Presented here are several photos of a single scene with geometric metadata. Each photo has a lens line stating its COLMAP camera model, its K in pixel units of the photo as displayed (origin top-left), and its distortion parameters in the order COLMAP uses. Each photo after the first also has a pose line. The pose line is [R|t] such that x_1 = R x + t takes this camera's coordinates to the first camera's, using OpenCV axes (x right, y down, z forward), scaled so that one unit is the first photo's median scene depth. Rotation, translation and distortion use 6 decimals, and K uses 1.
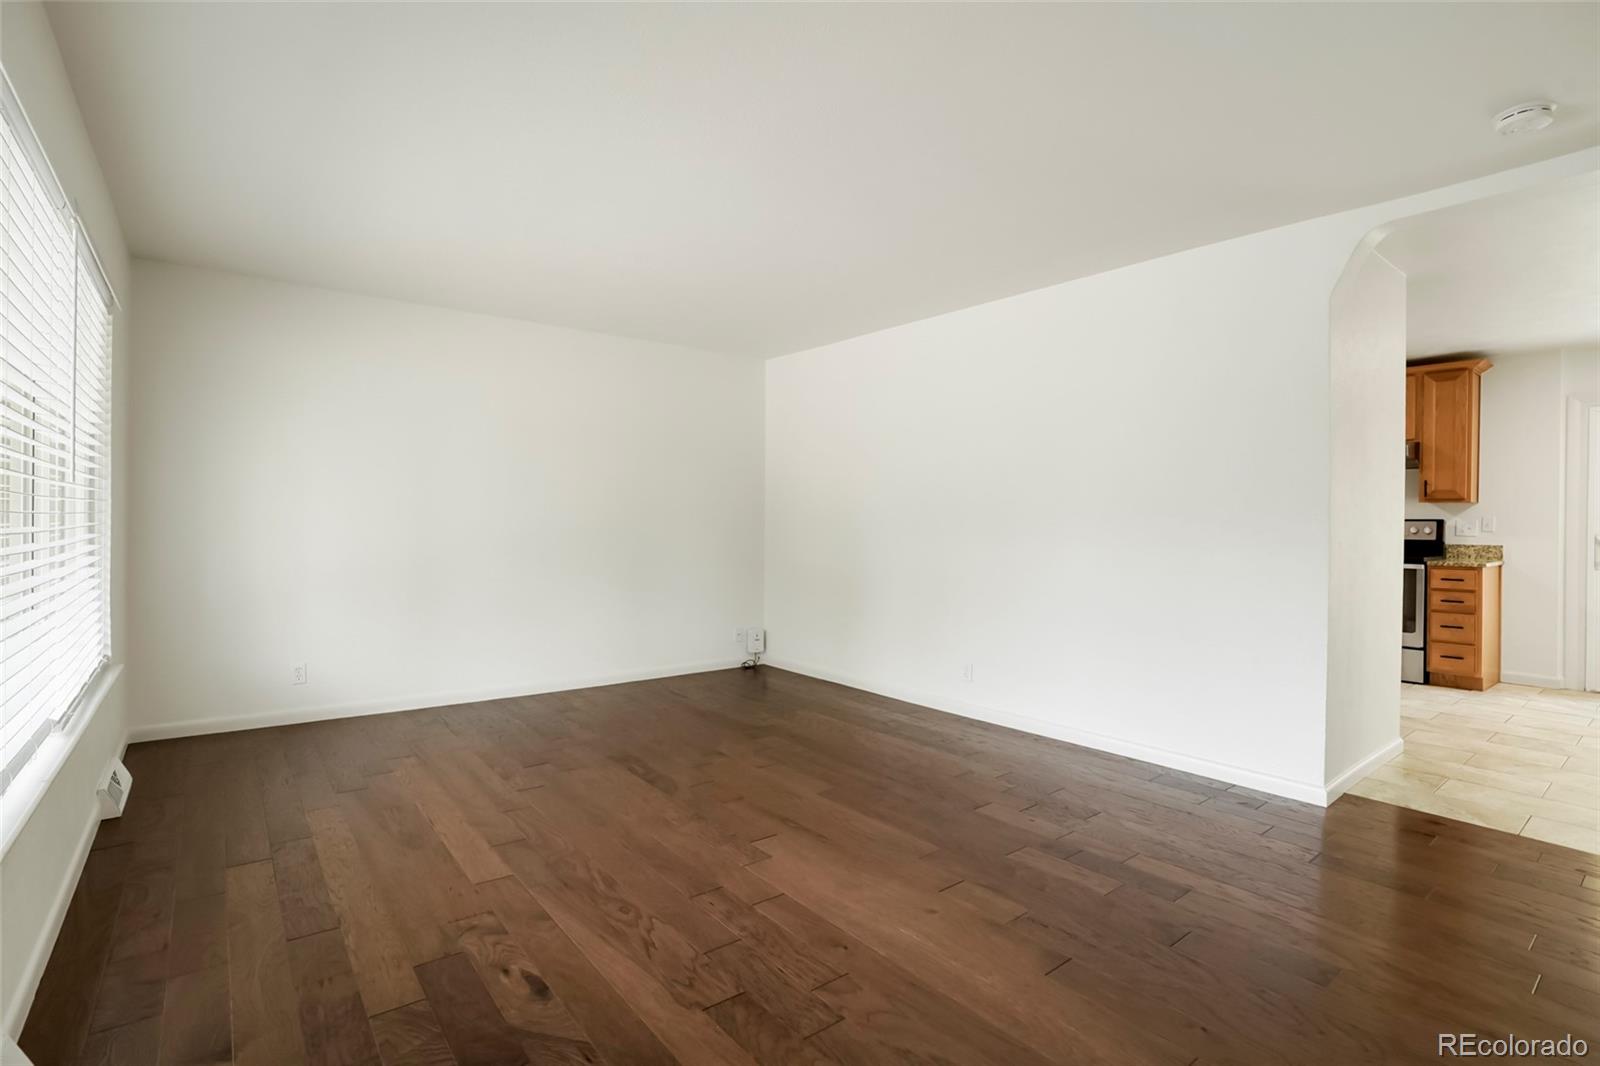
lens RADIAL K [[759.5, 0, 790.8], [0, 759.5, 529.2], [0, 0, 1]] dist [-0.057404, 0.027485]
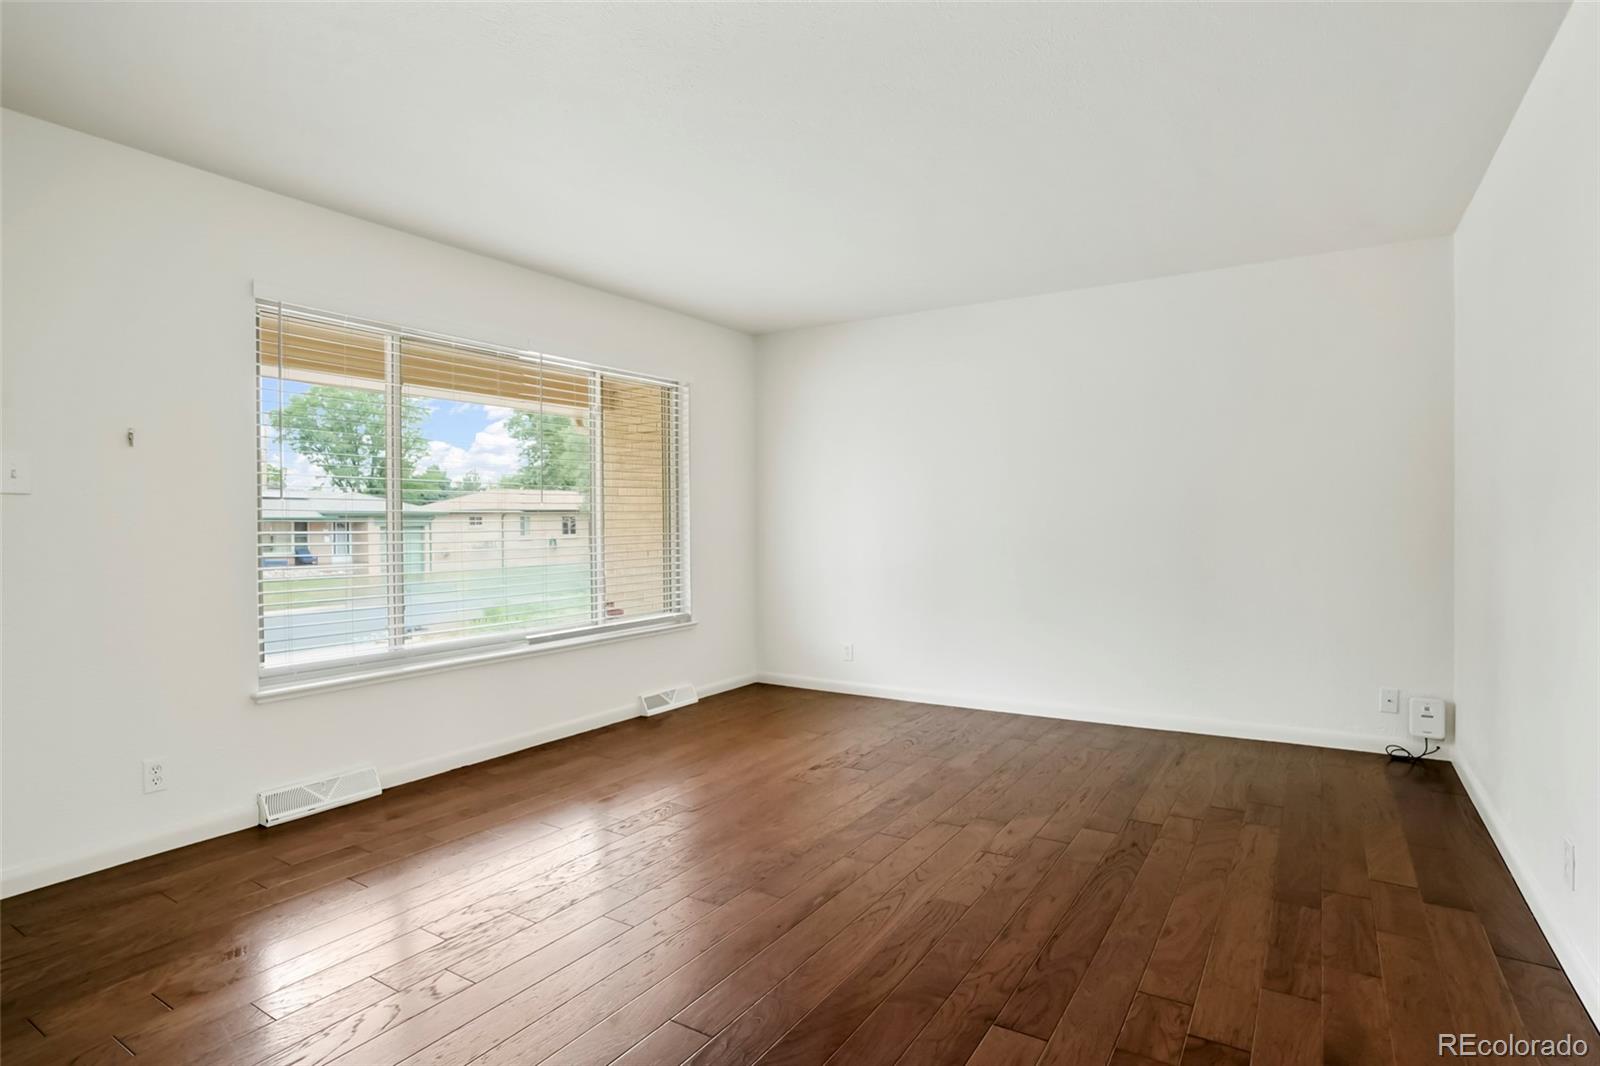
lens RADIAL K [[858.5, 0, 788.8], [0, 858.5, 528.9], [0, 0, 1]] dist [-0.053128, 0.032511]
pose [[0.316275, -0.001641, -0.948666, 0.723027], [0.007727, 0.999970, 0.000847, -0.000379], [0.948636, -0.007598, 0.316278, 0.593588]]
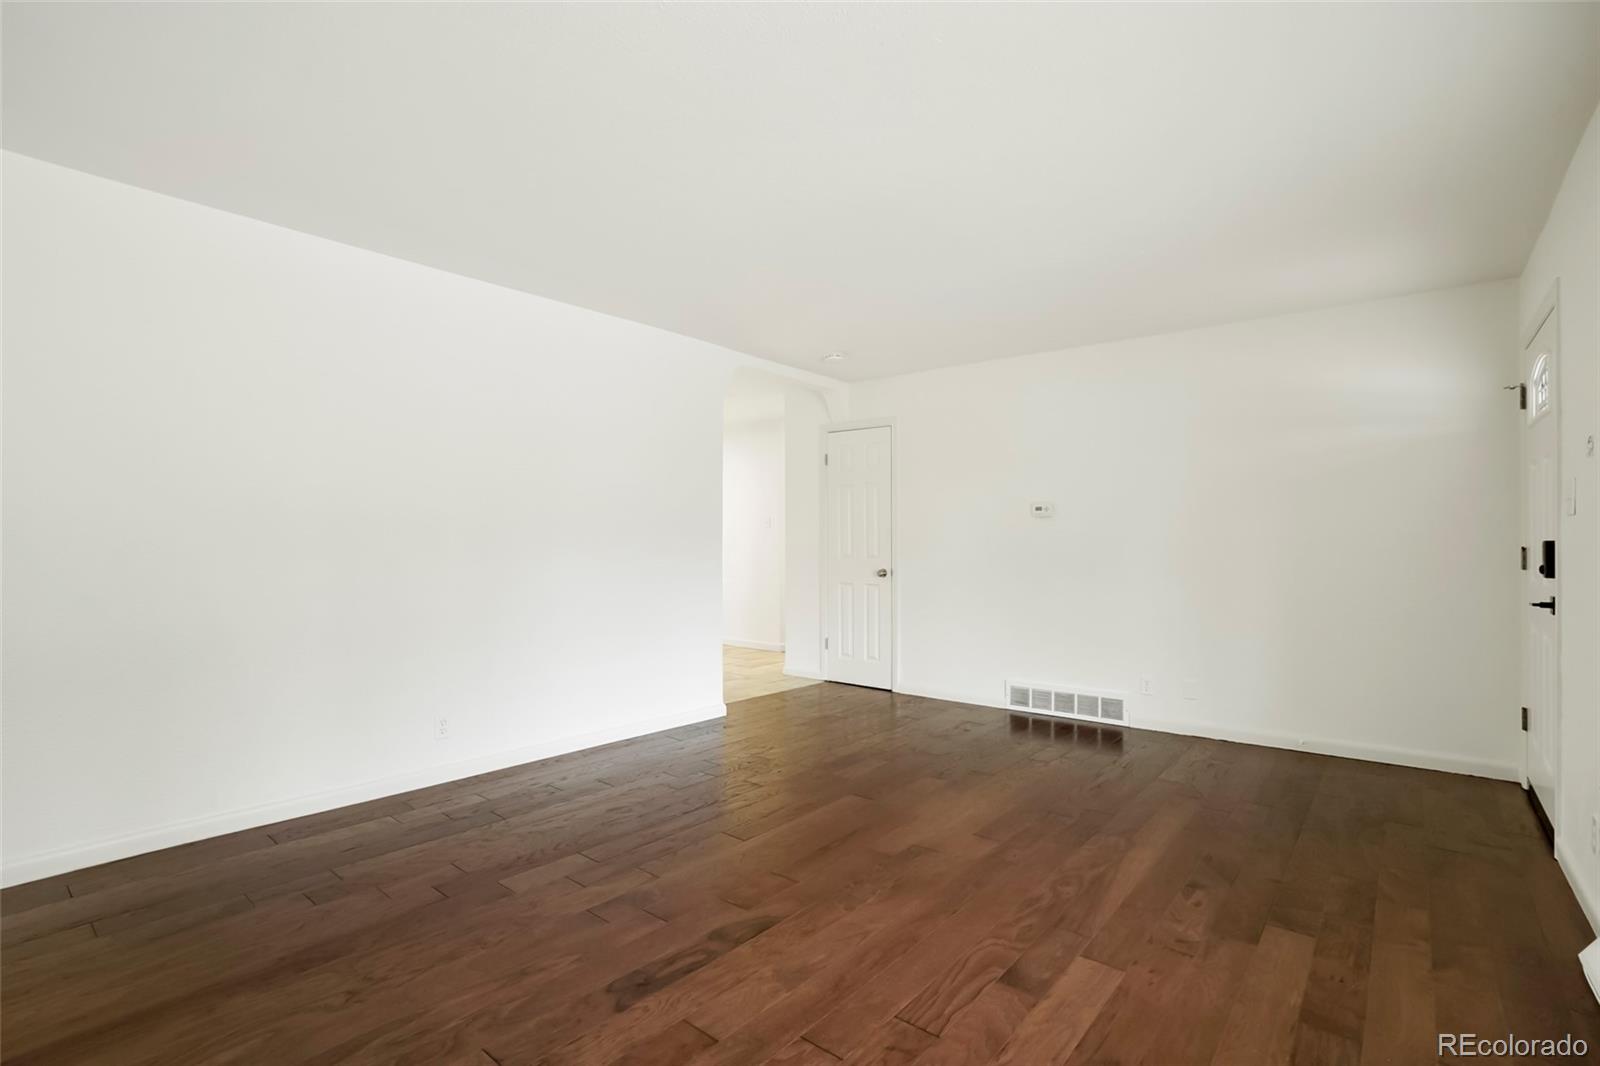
lens RADIAL K [[759.5, 0, 790.8], [0, 759.5, 529.2], [0, 0, 1]] dist [-0.057404, 0.027485]
pose [[-0.208228, 0.007921, 0.978048, -0.817752], [0.004476, 0.999964, -0.007146, -0.013620], [-0.978070, 0.002889, -0.208257, 1.078330]]
